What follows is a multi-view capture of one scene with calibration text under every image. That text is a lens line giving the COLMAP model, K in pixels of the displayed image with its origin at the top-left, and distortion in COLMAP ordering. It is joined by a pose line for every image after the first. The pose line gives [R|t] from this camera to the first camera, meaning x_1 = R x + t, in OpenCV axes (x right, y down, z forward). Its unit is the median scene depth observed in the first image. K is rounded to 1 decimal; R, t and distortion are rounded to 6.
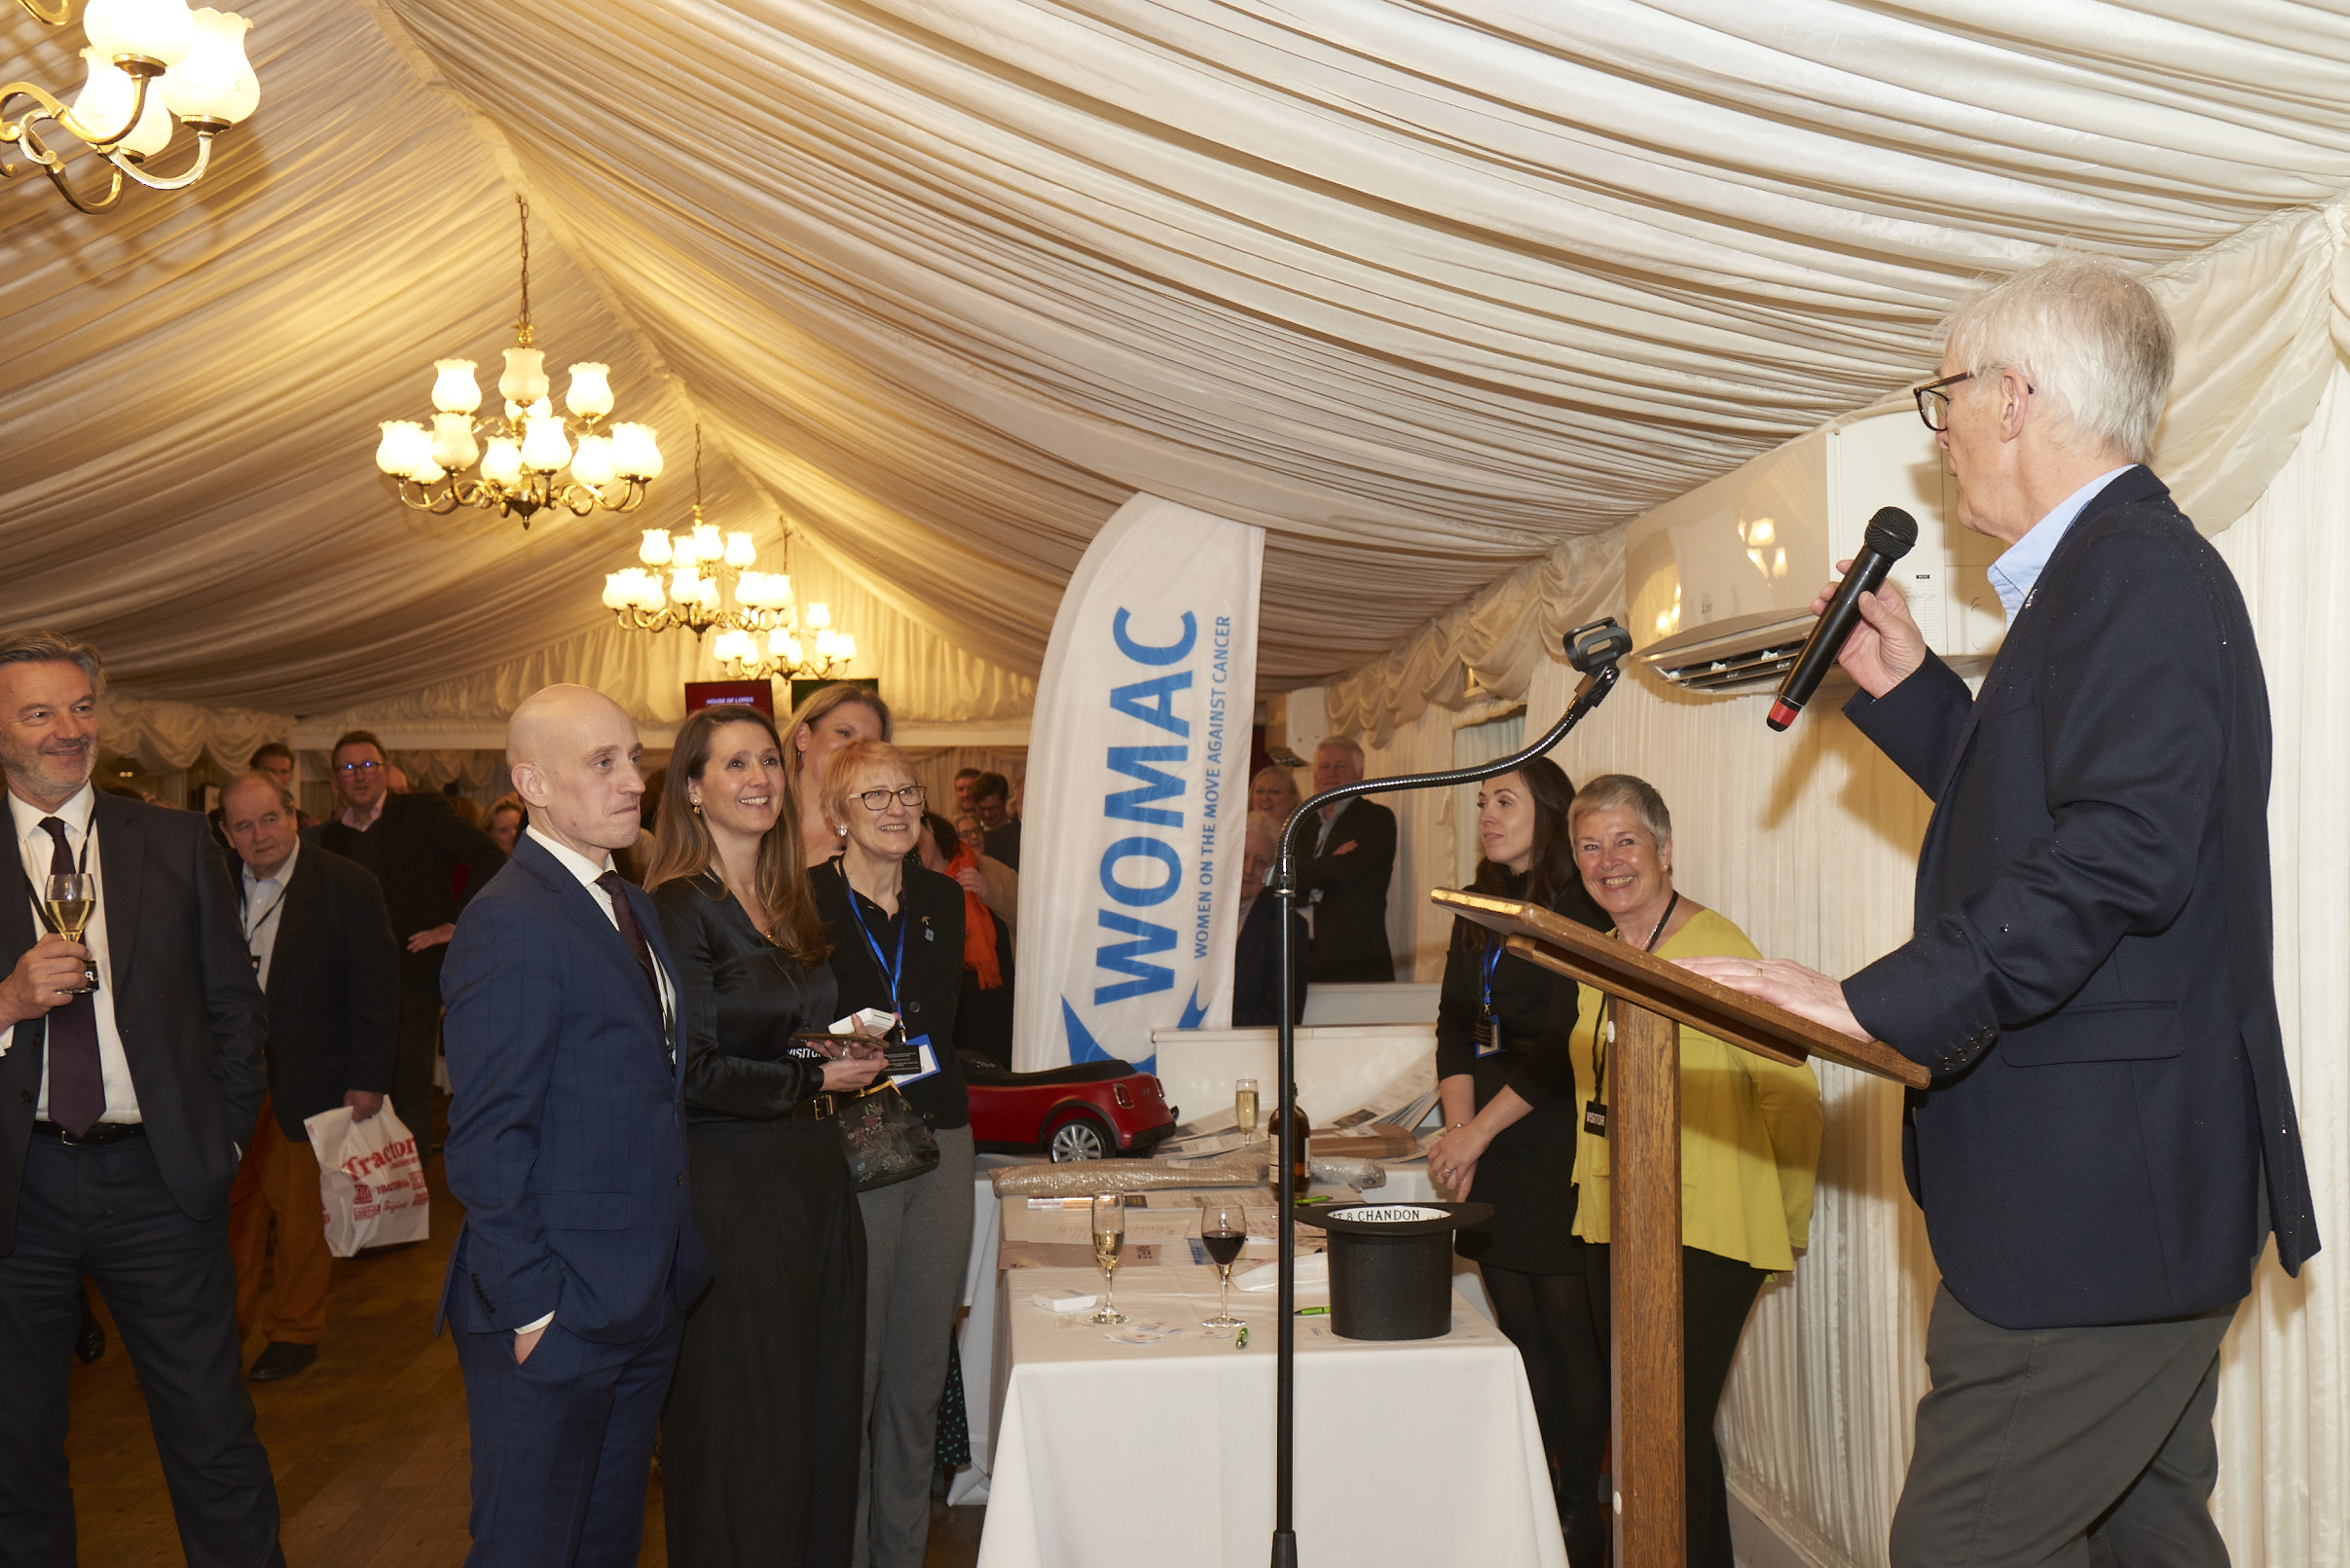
lens RADIAL K [[2413.7, 0, 1252.5], [0, 2413.7, 729.2], [0, 0, 1]] dist [0.061845, 0.011135]
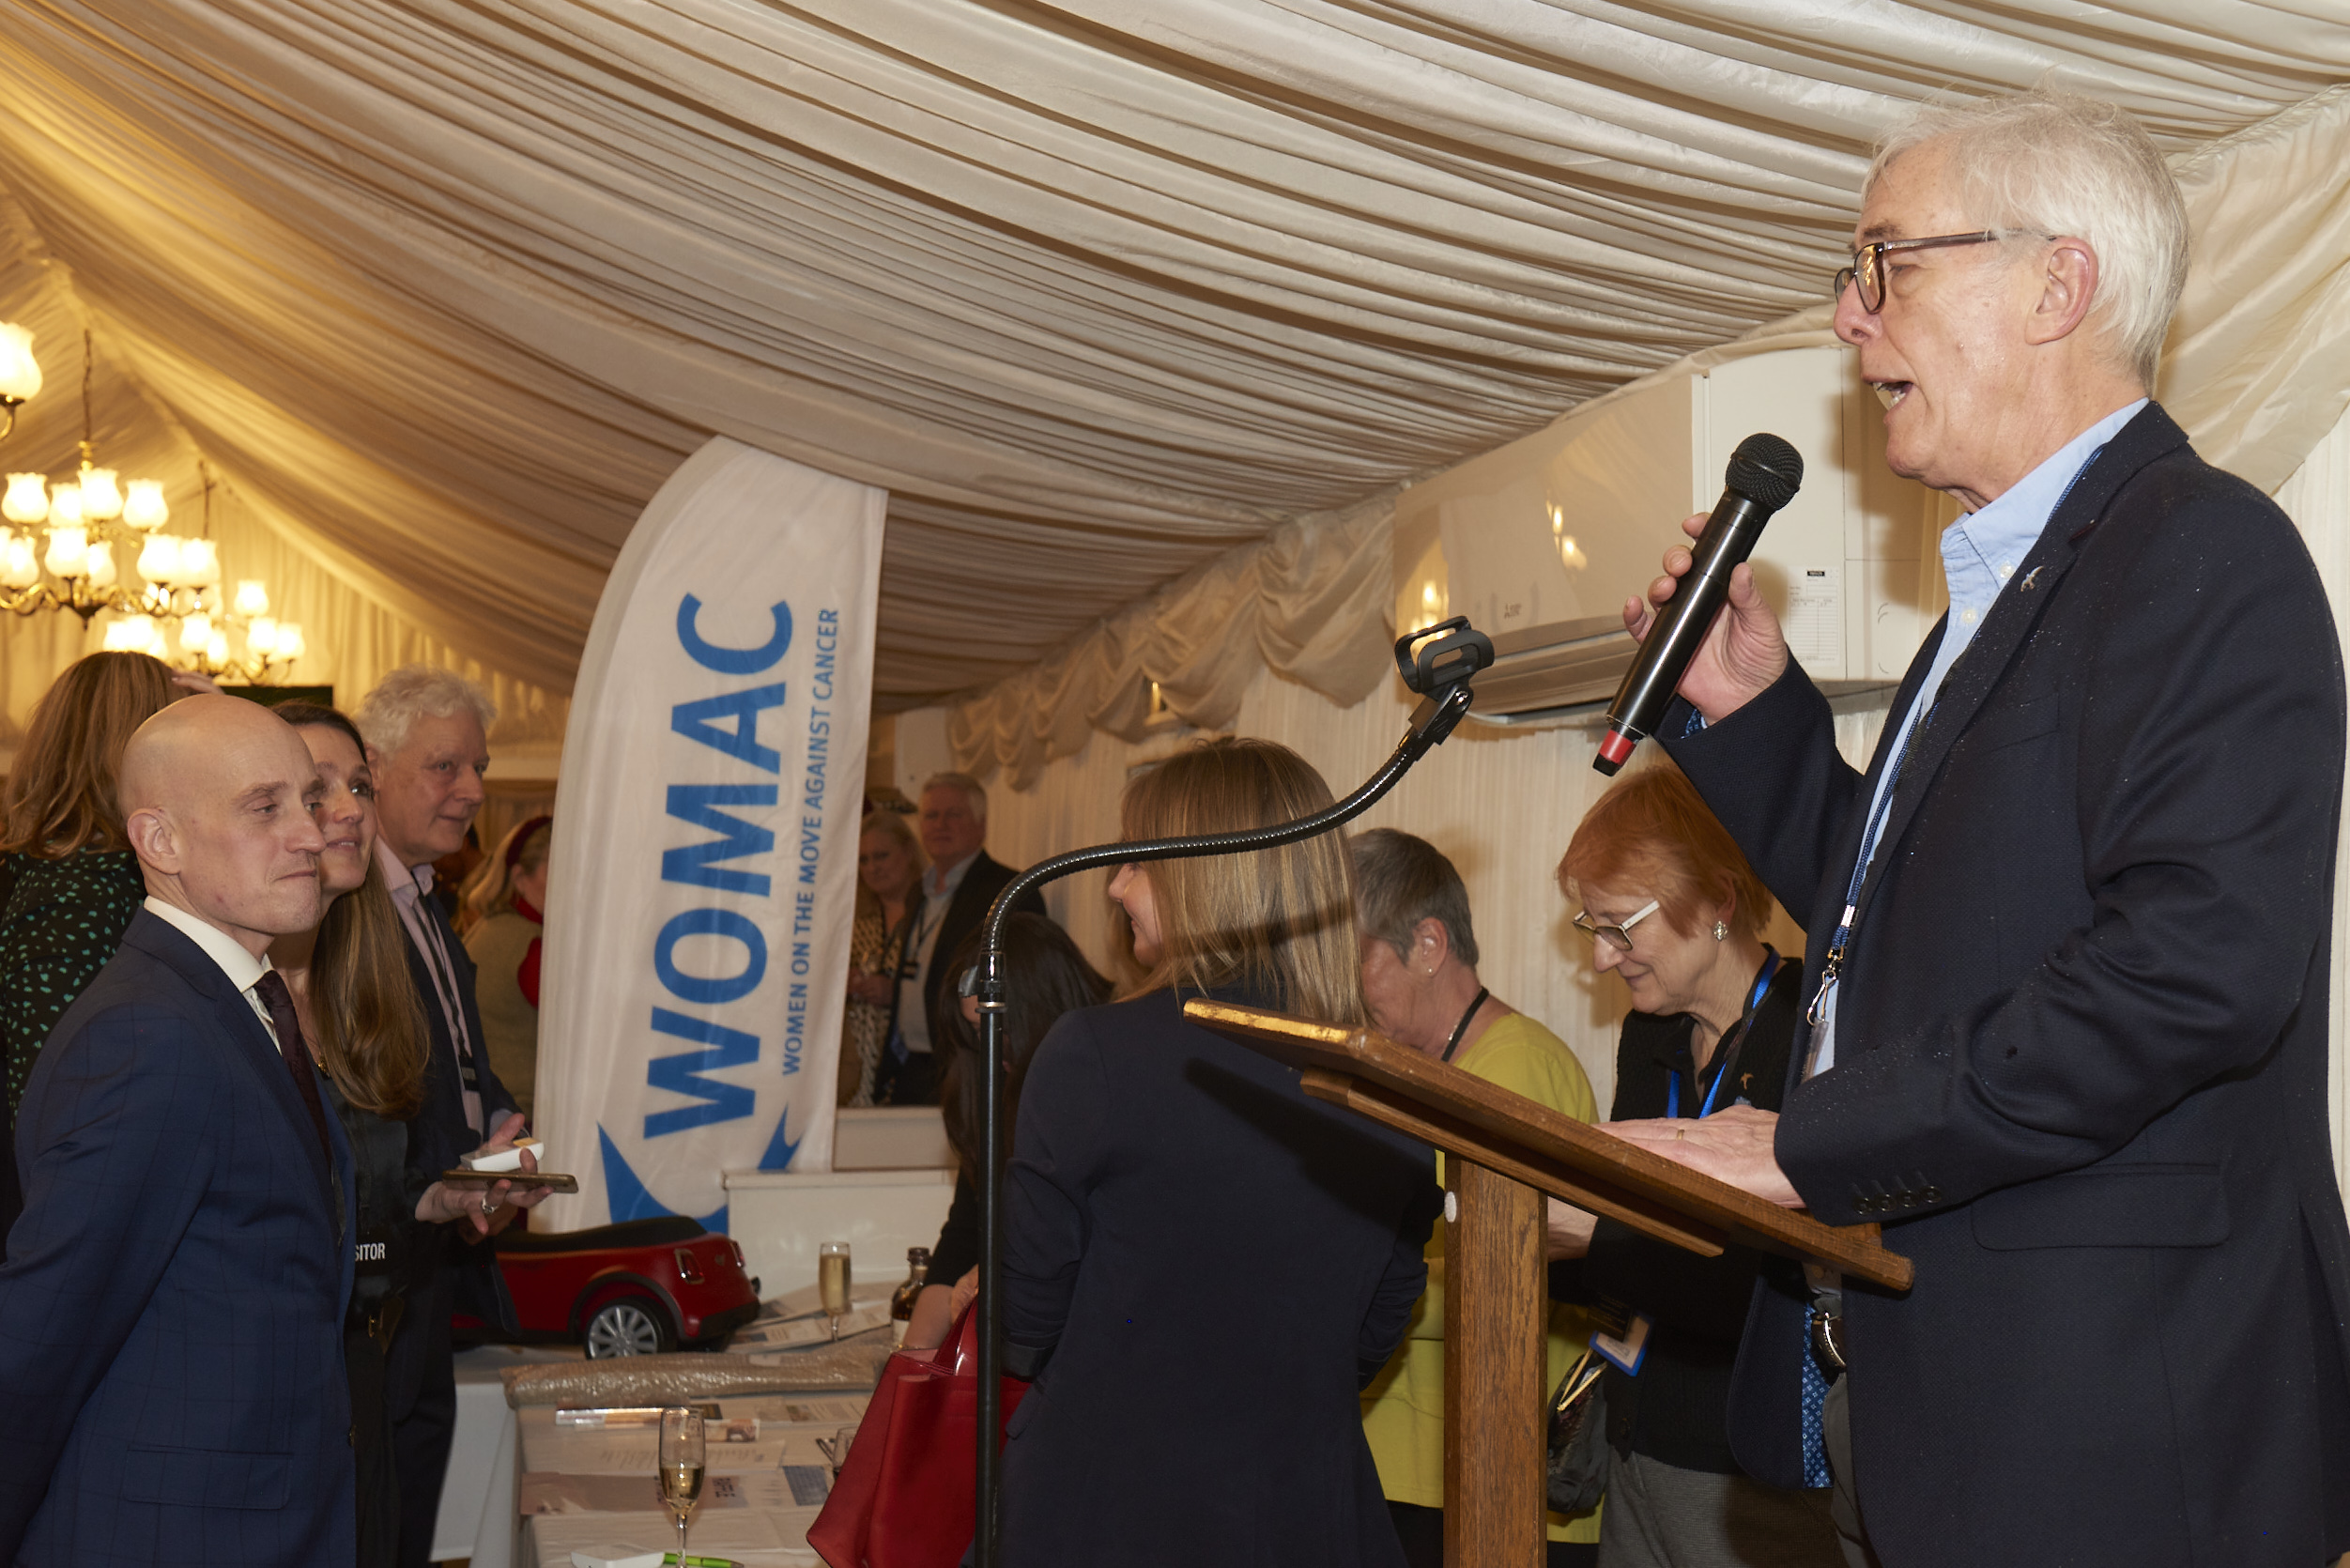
lens RADIAL K [[3131.2, 0, 1175.0], [0, 3131.2, 784.0], [0, 0, 1]] dist [0.020919, 0.023779]
pose [[0.993548, 0.014843, 0.112433, -0.013916], [-0.015572, 0.999863, 0.005607, -0.000580], [-0.112334, -0.007322, 0.993644, 0.041734]]
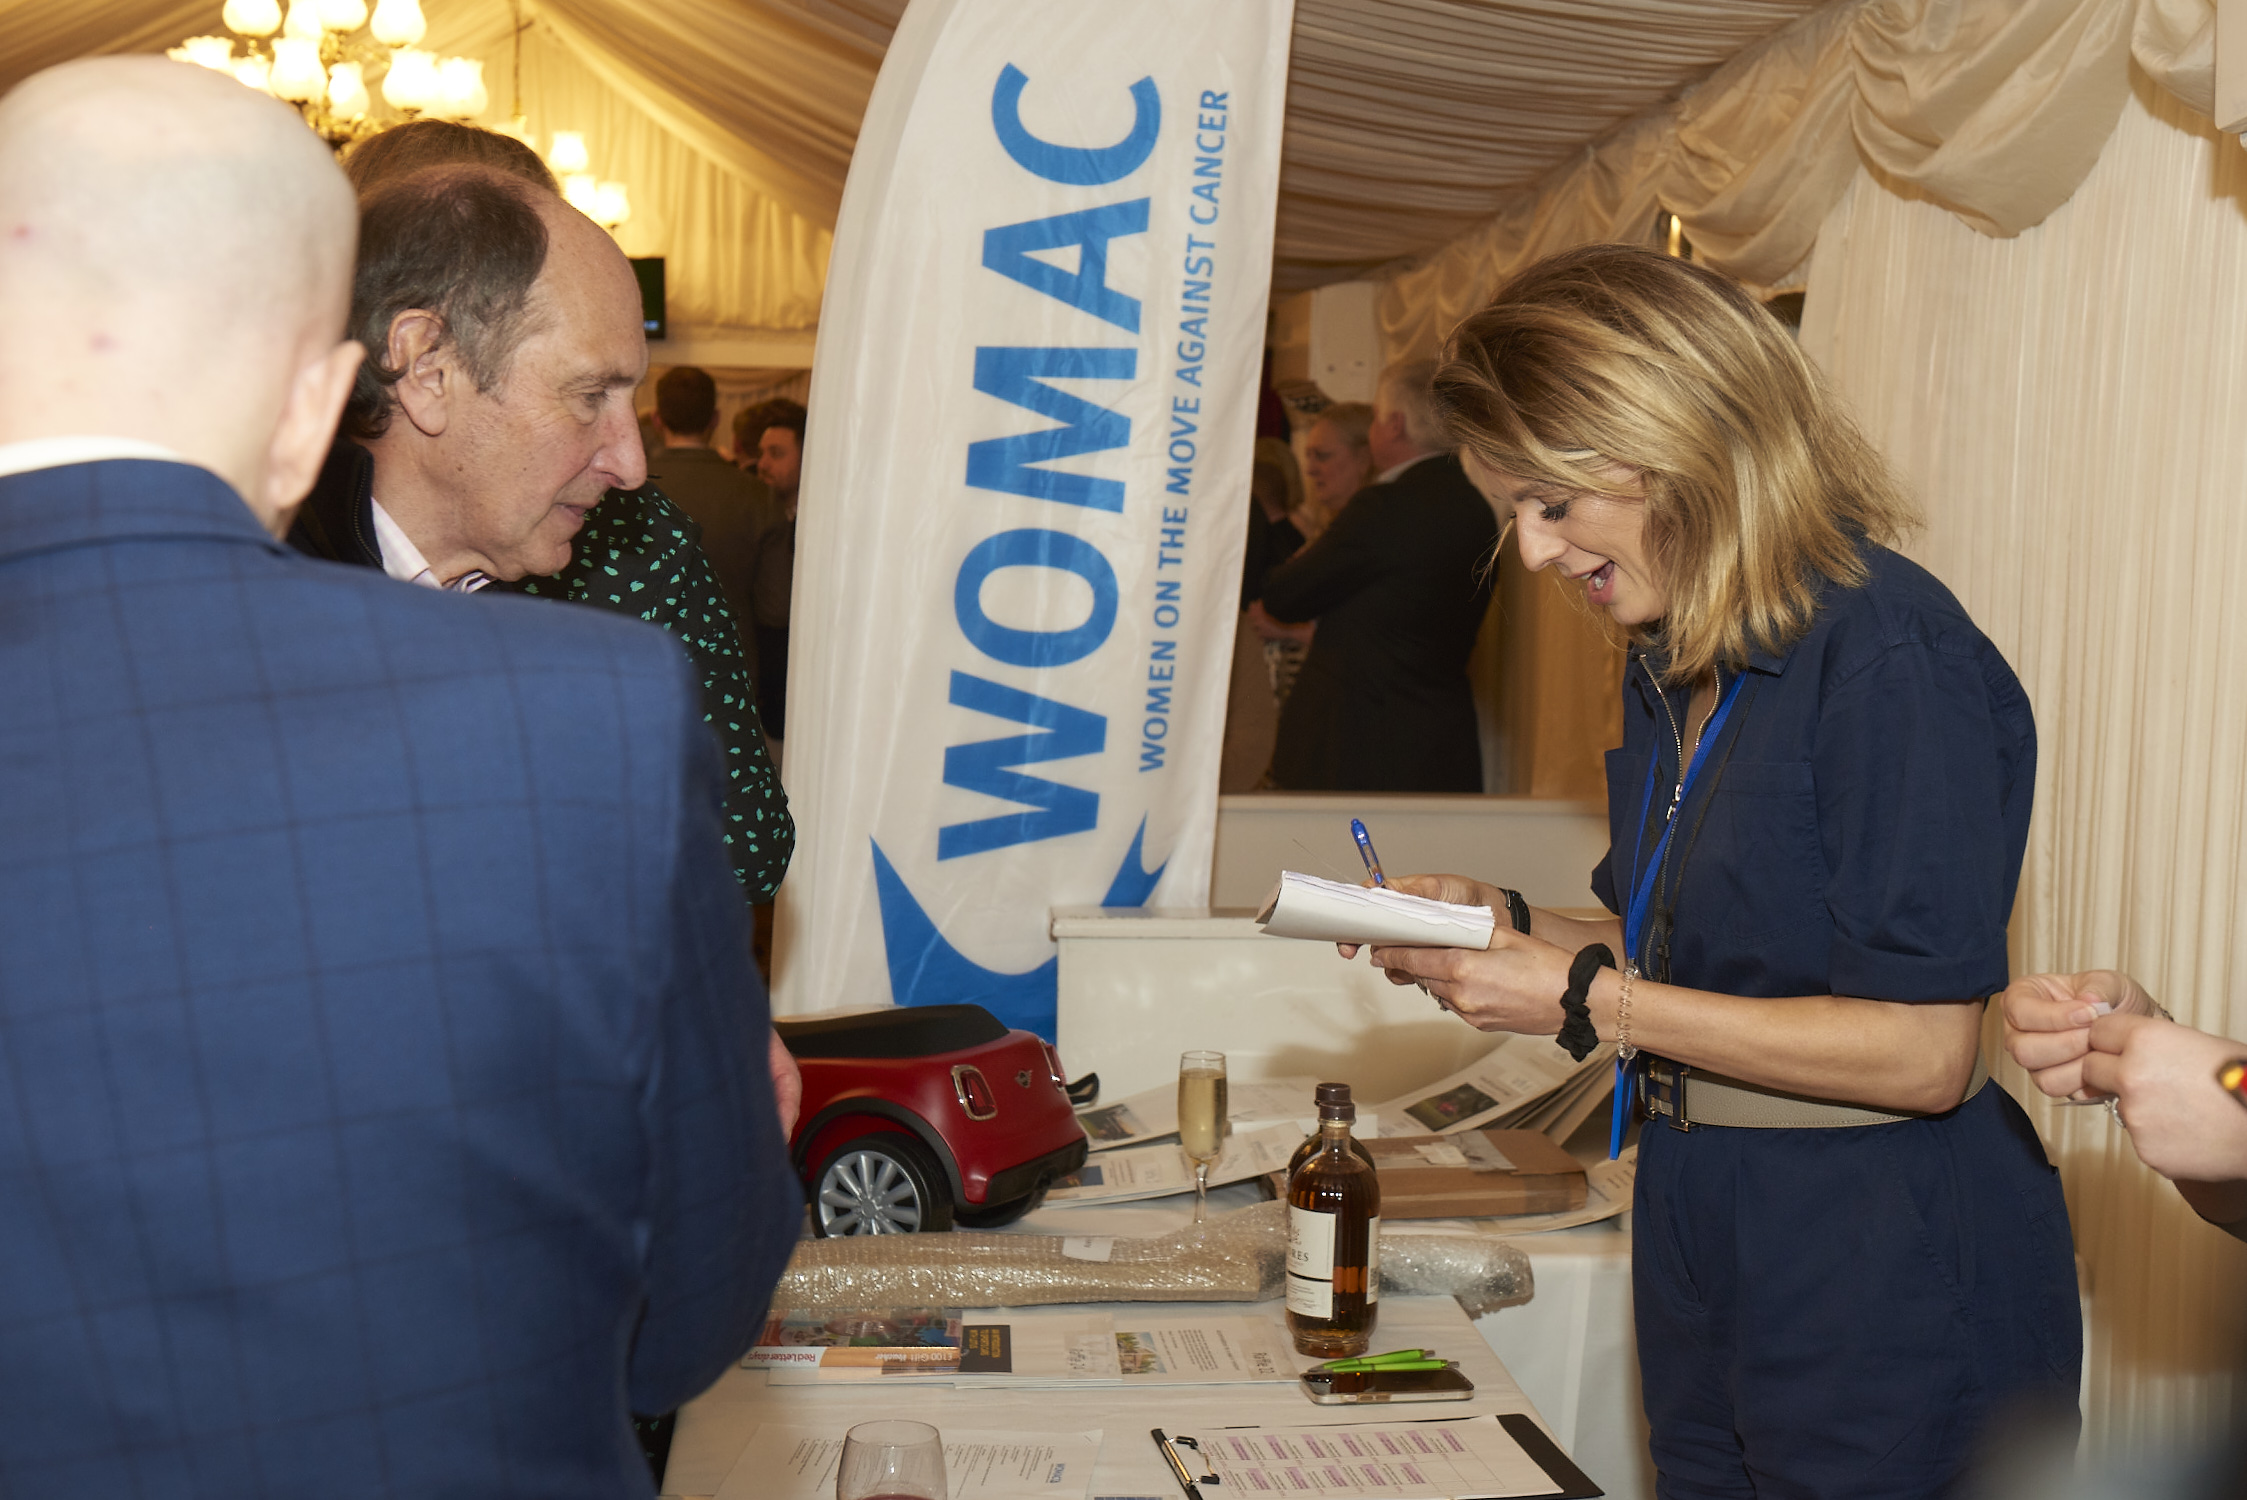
lens RADIAL K [[3092.9, 0, 1290.7], [0, 3092.9, 704.9], [0, 0, 1]] dist [-0.026030, -0.013589]
pose [[0.999416, 0.028111, 0.019450, -0.005348], [-0.030000, 0.994035, 0.104855, 0.012048], [-0.016386, -0.105378, 0.994297, 0.355886]]
